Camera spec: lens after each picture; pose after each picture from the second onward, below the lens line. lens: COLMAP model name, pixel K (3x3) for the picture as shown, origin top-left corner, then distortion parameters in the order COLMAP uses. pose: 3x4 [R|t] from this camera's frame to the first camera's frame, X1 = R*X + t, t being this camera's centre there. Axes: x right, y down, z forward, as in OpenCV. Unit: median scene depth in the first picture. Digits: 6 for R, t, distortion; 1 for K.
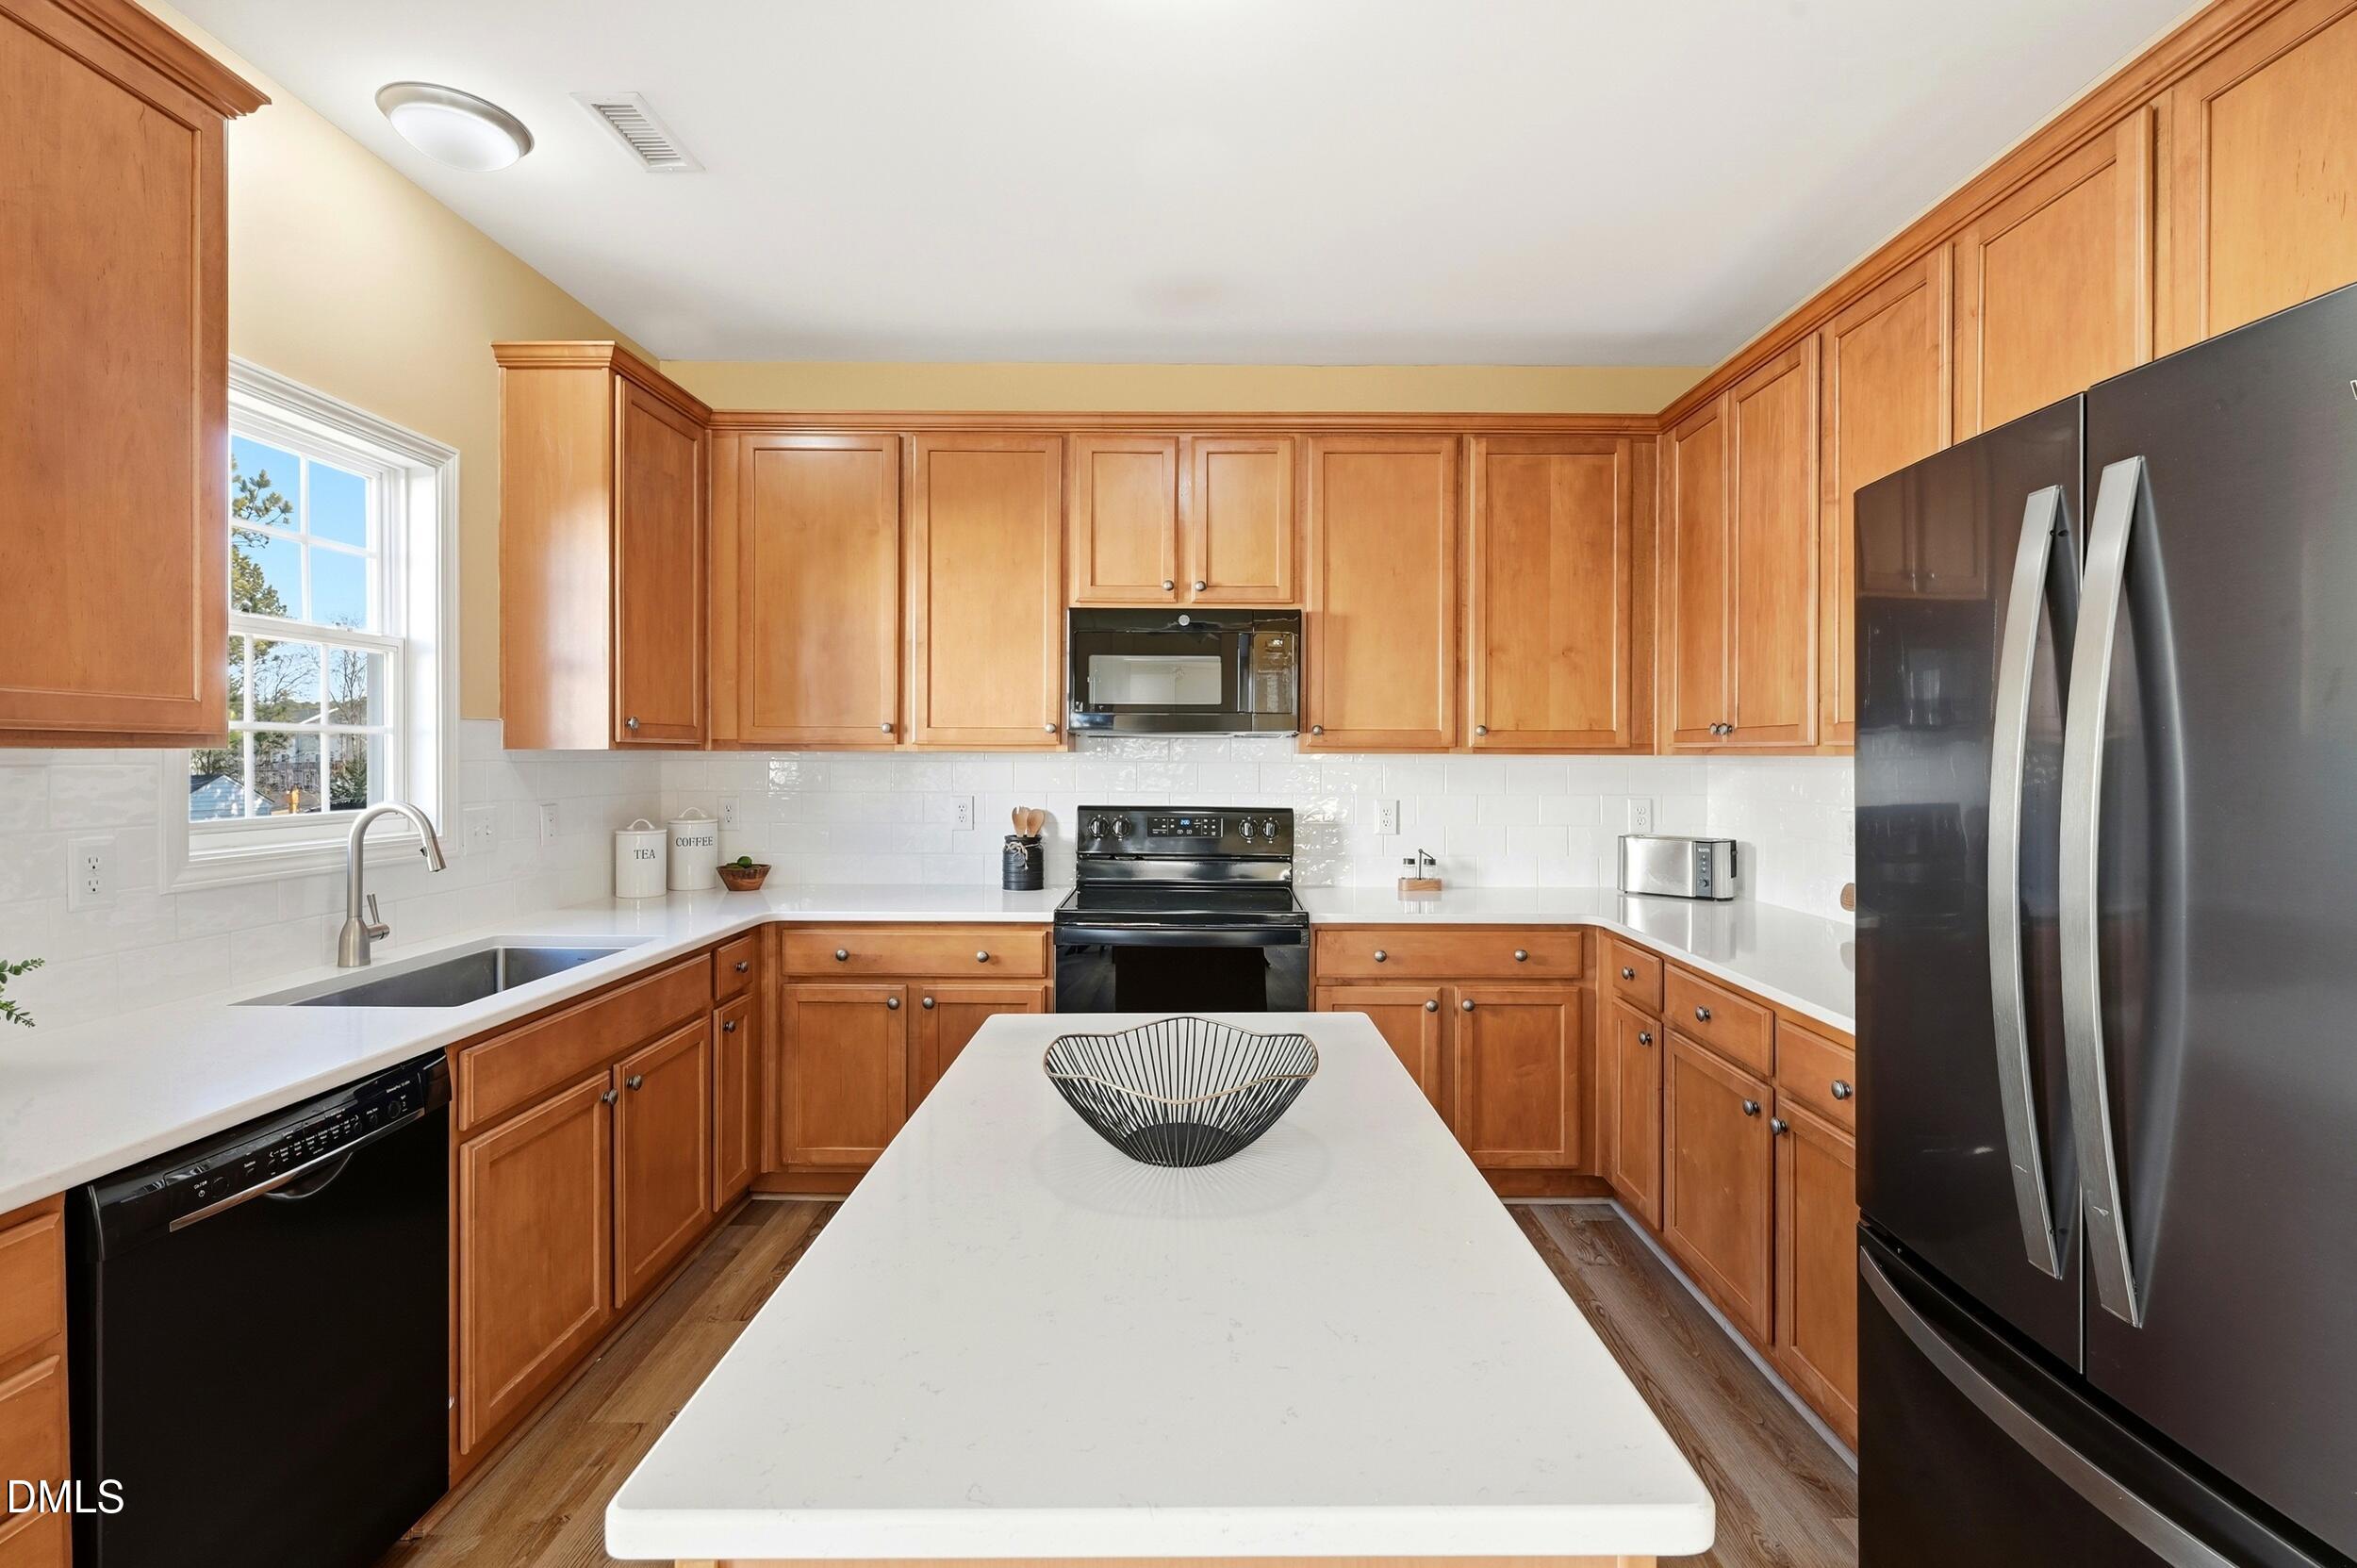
lens RADIAL K [[1066.0, 0, 1186.6], [0, 1066.0, 759.4], [0, 0, 1]] dist [-0.001782, 0.000867]
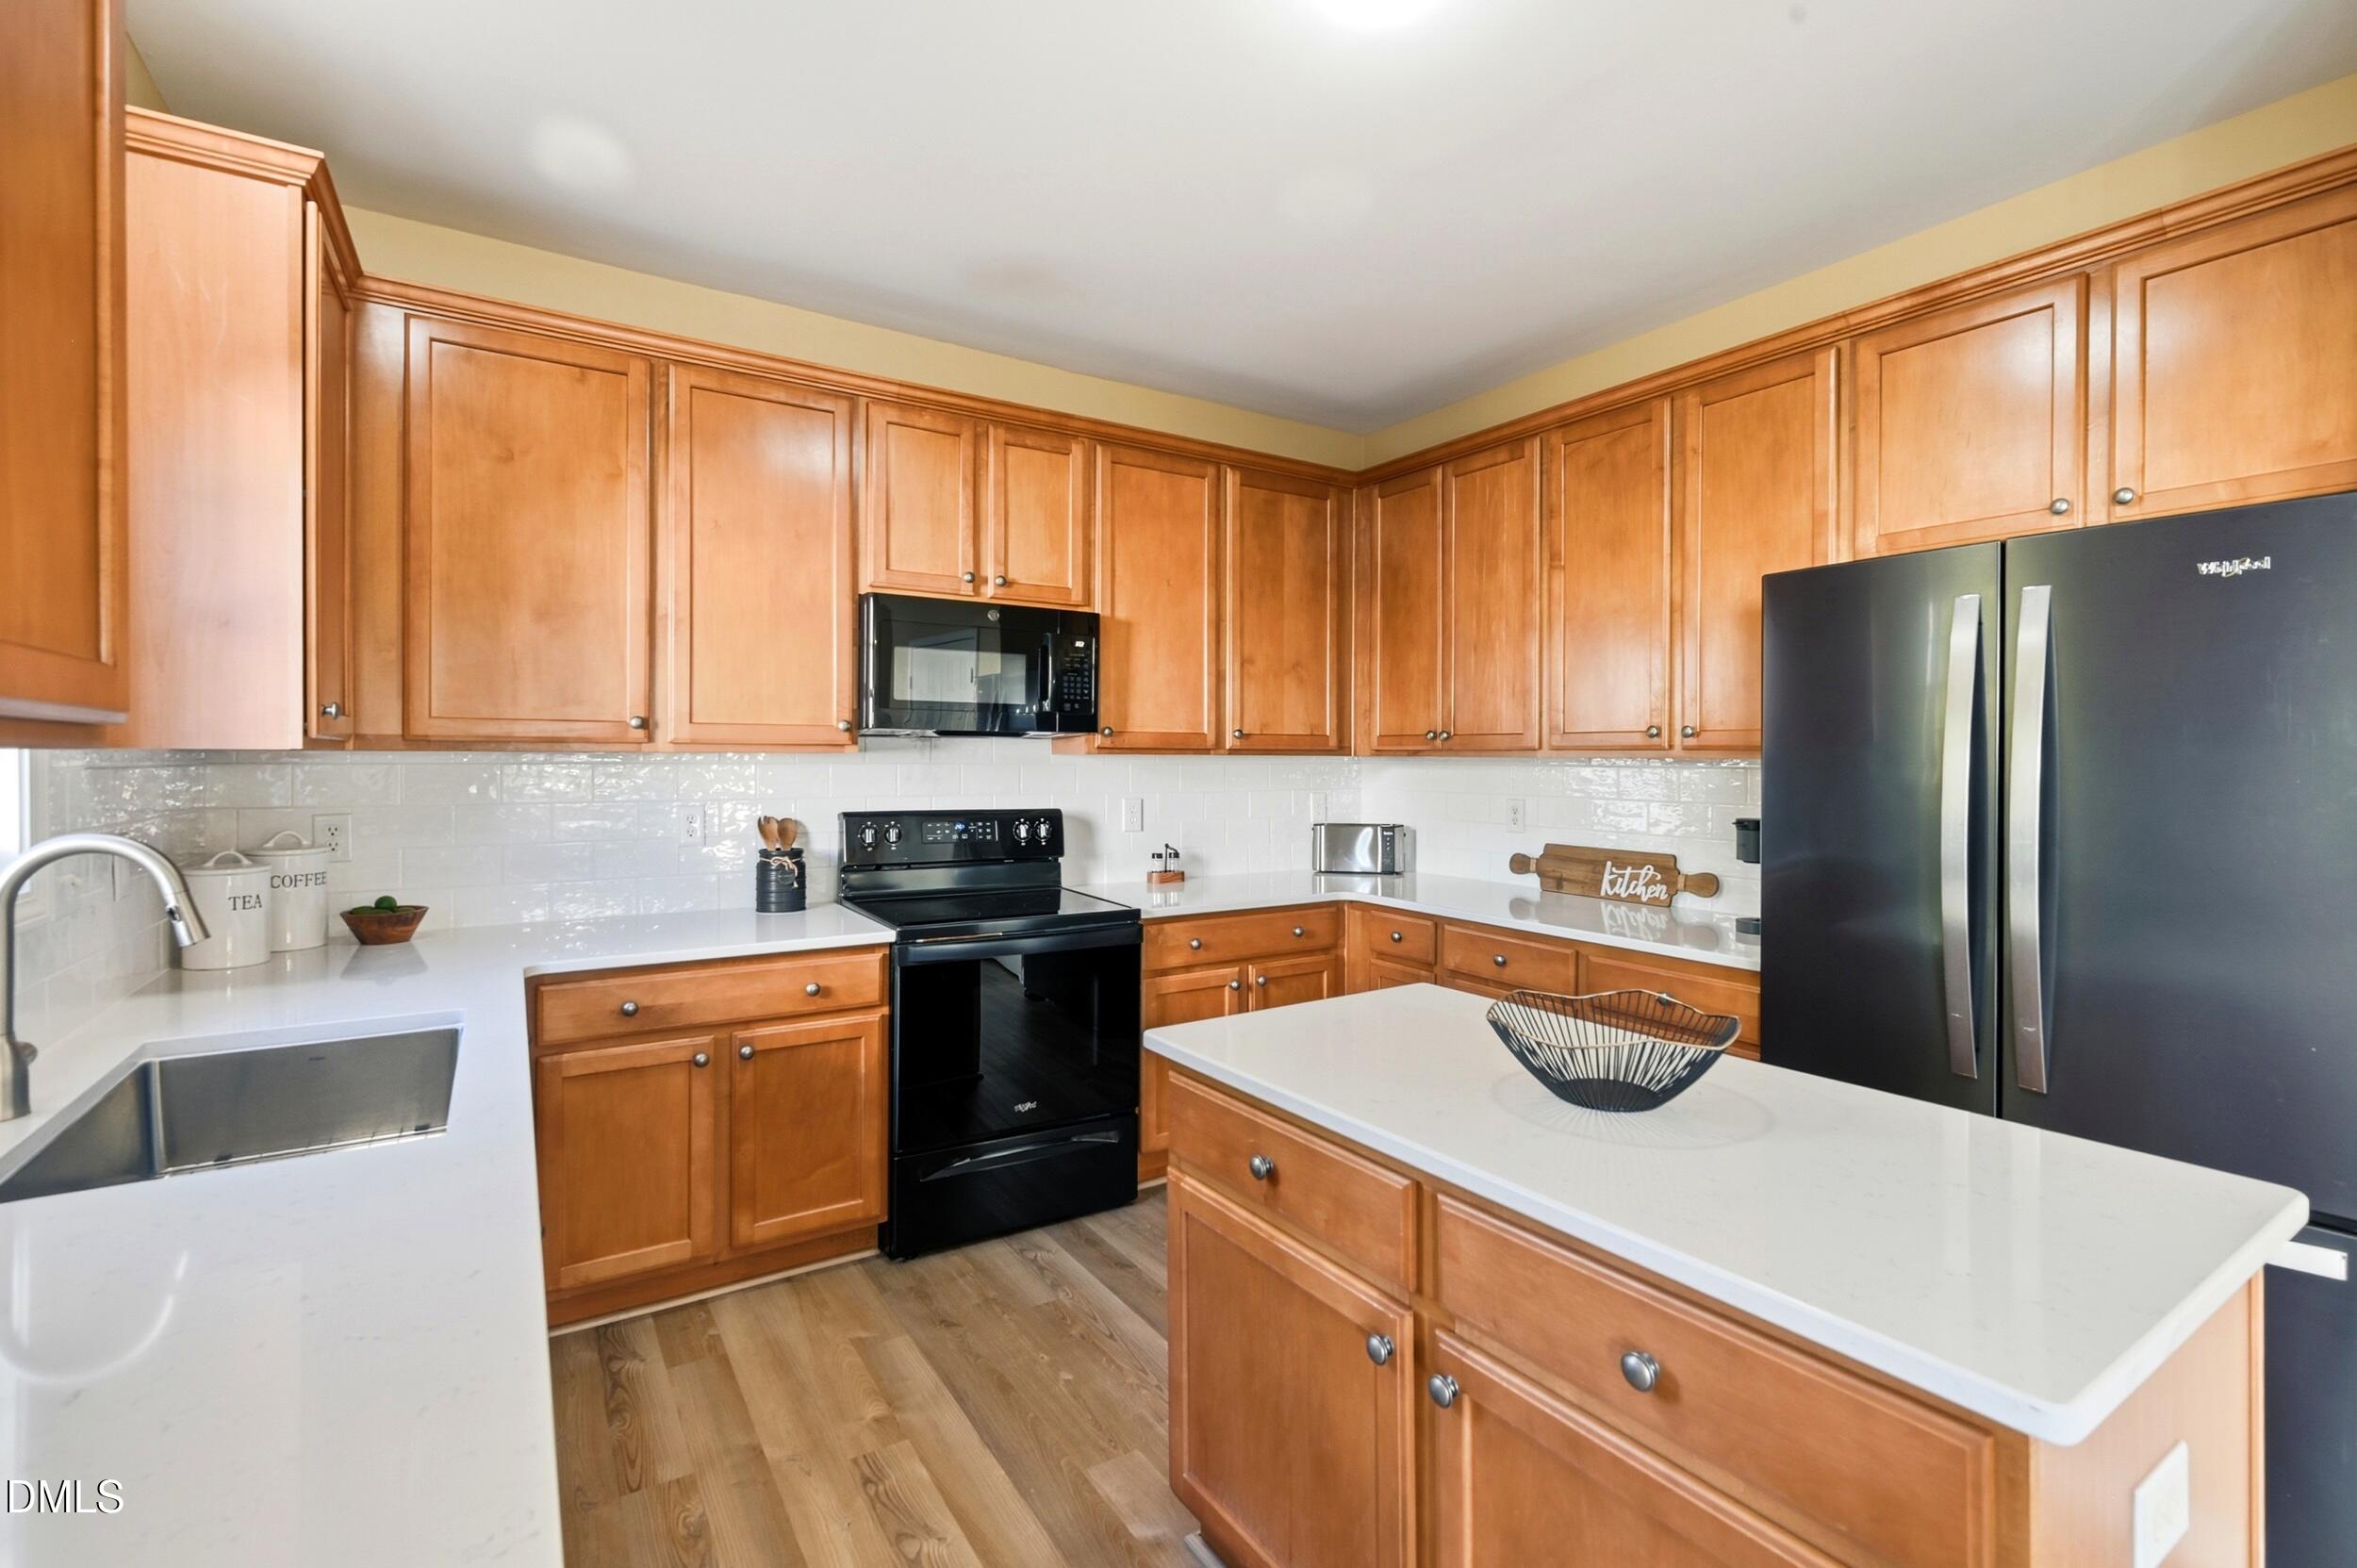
lens RADIAL K [[1066.0, 0, 1186.6], [0, 1066.0, 759.4], [0, 0, 1]] dist [-0.001782, 0.000867]
pose [[0.837303, -0.002376, 0.546734, -0.373470], [0.000734, 0.999995, 0.003221, -0.004168], [-0.546739, -0.002295, 0.837300, 0.100425]]
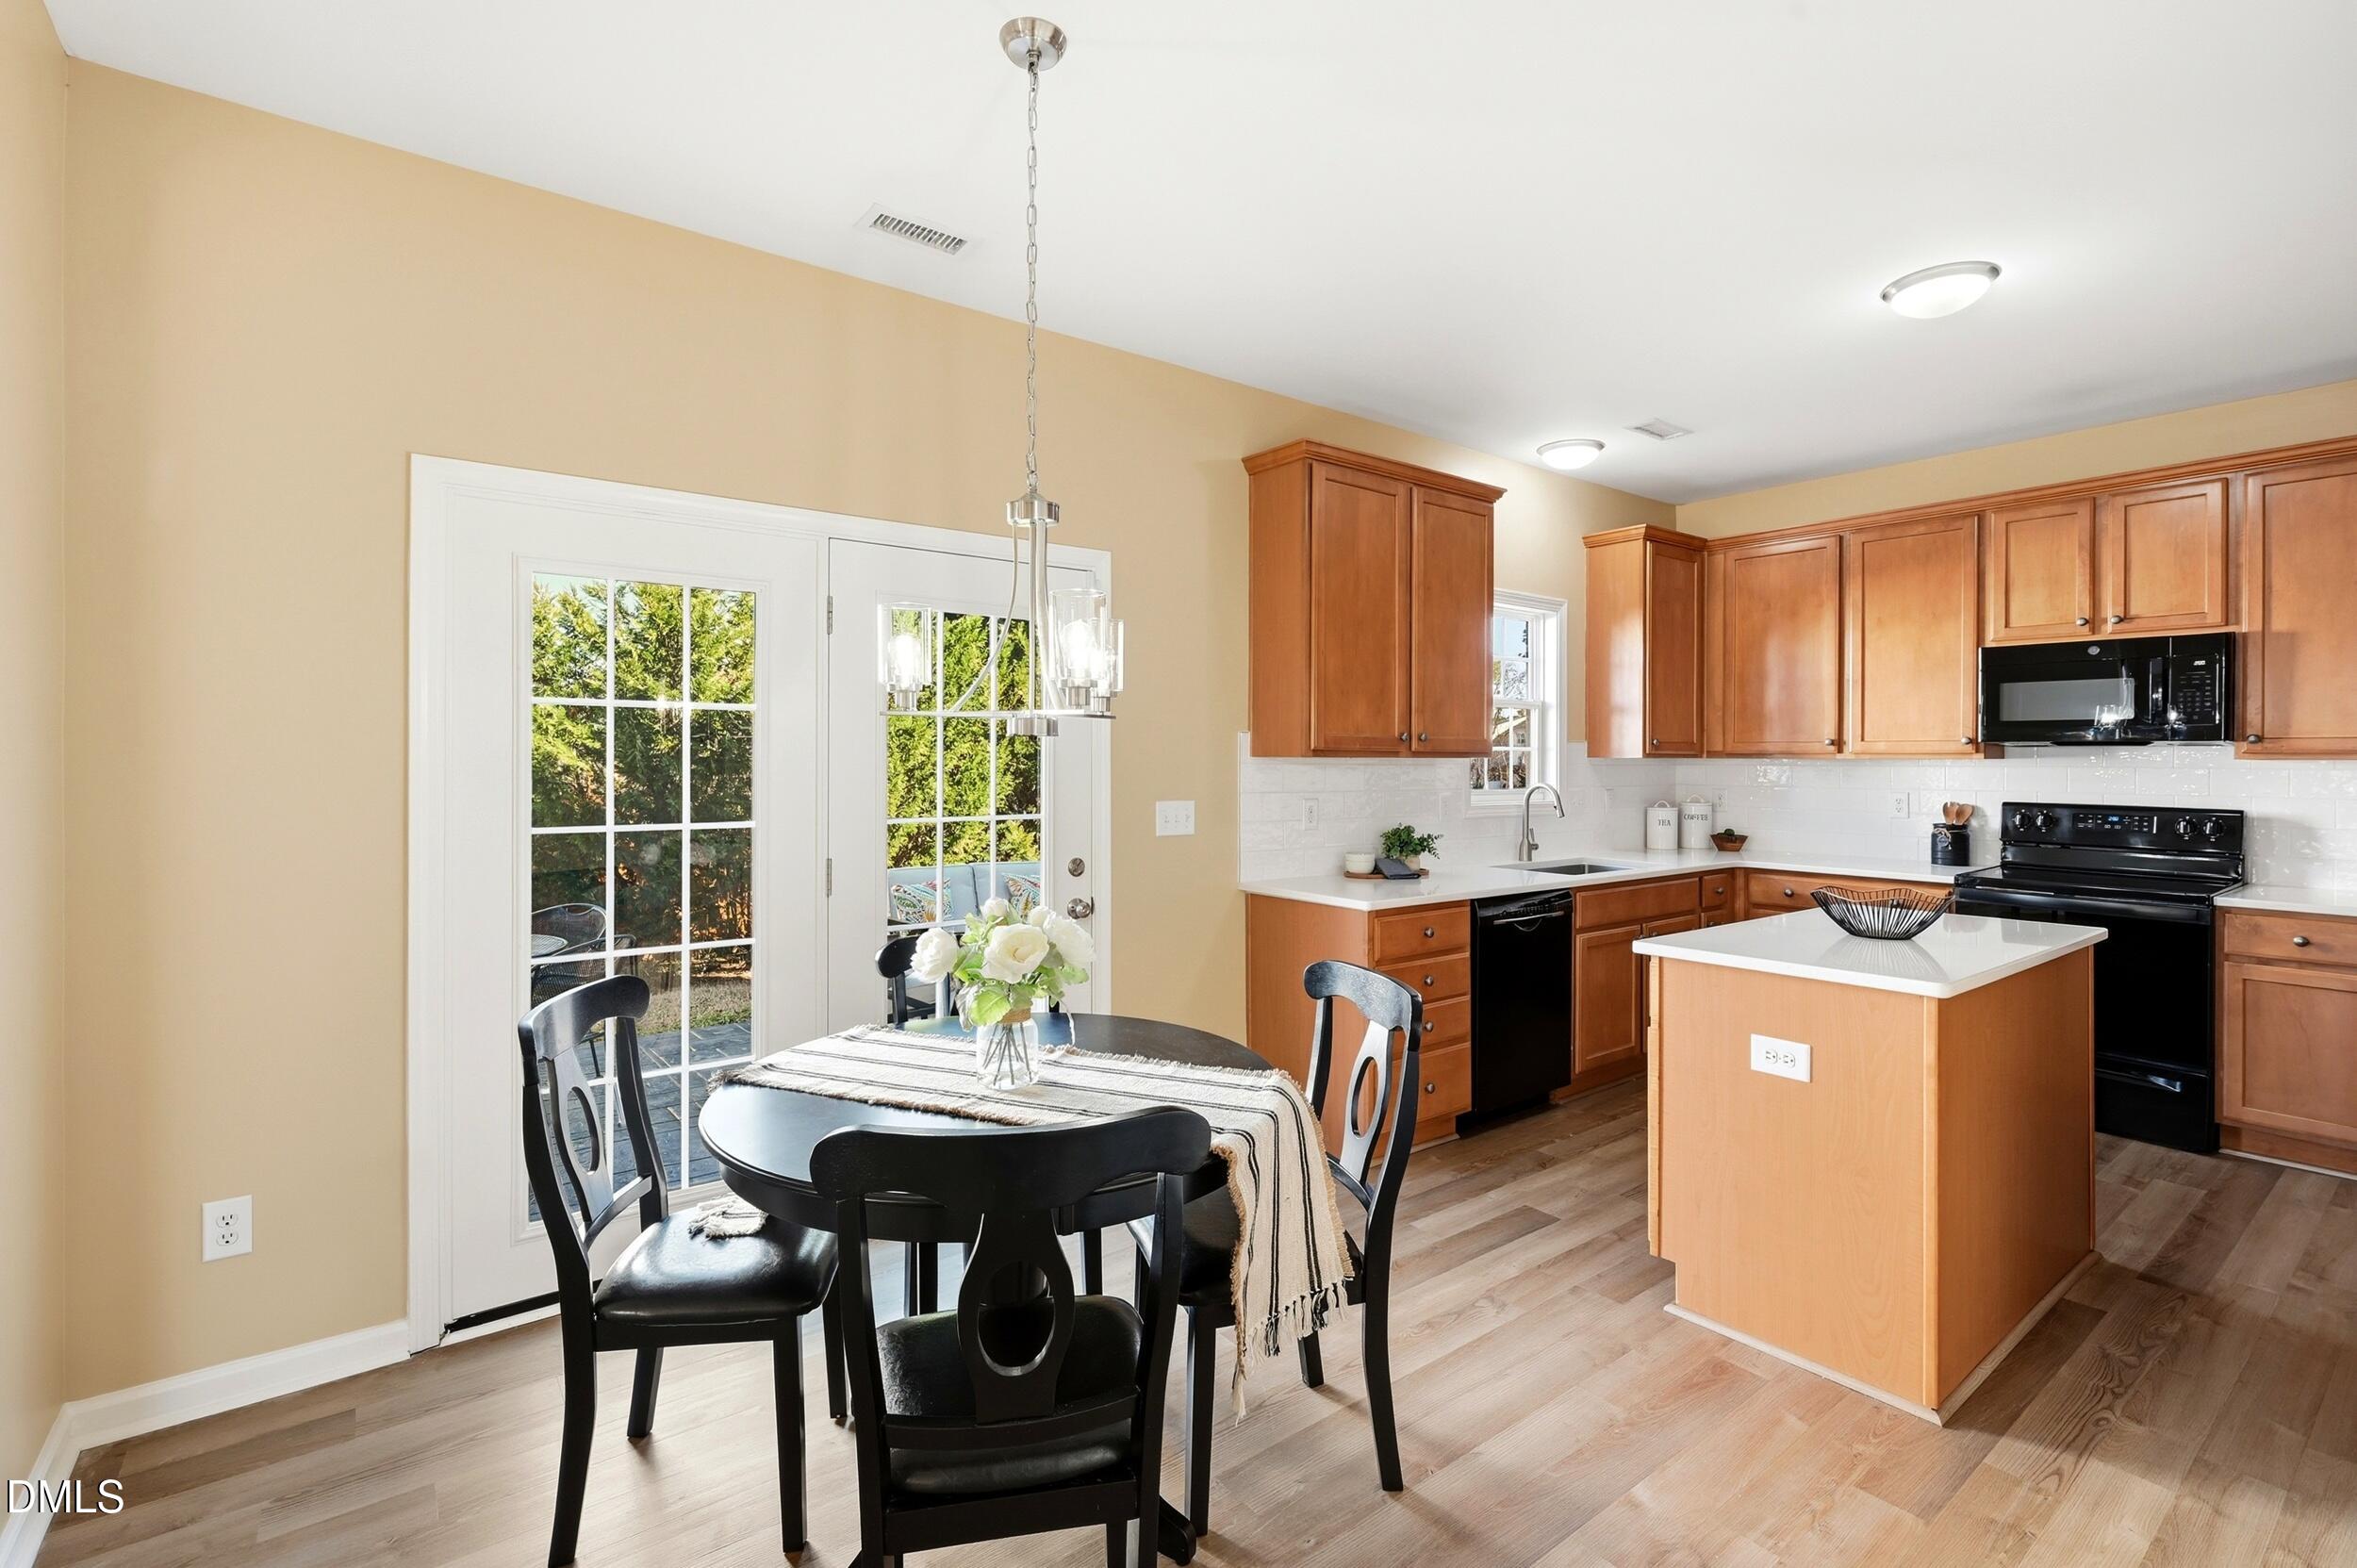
lens RADIAL K [[1066.0, 0, 1186.6], [0, 1066.0, 759.4], [0, 0, 1]] dist [-0.001782, 0.000867]
pose [[0.615582, -0.000805, -0.788073, 0.311598], [-0.005057, 0.999975, -0.004972, 0.005054], [0.788057, 0.007046, 0.615562, -0.552330]]
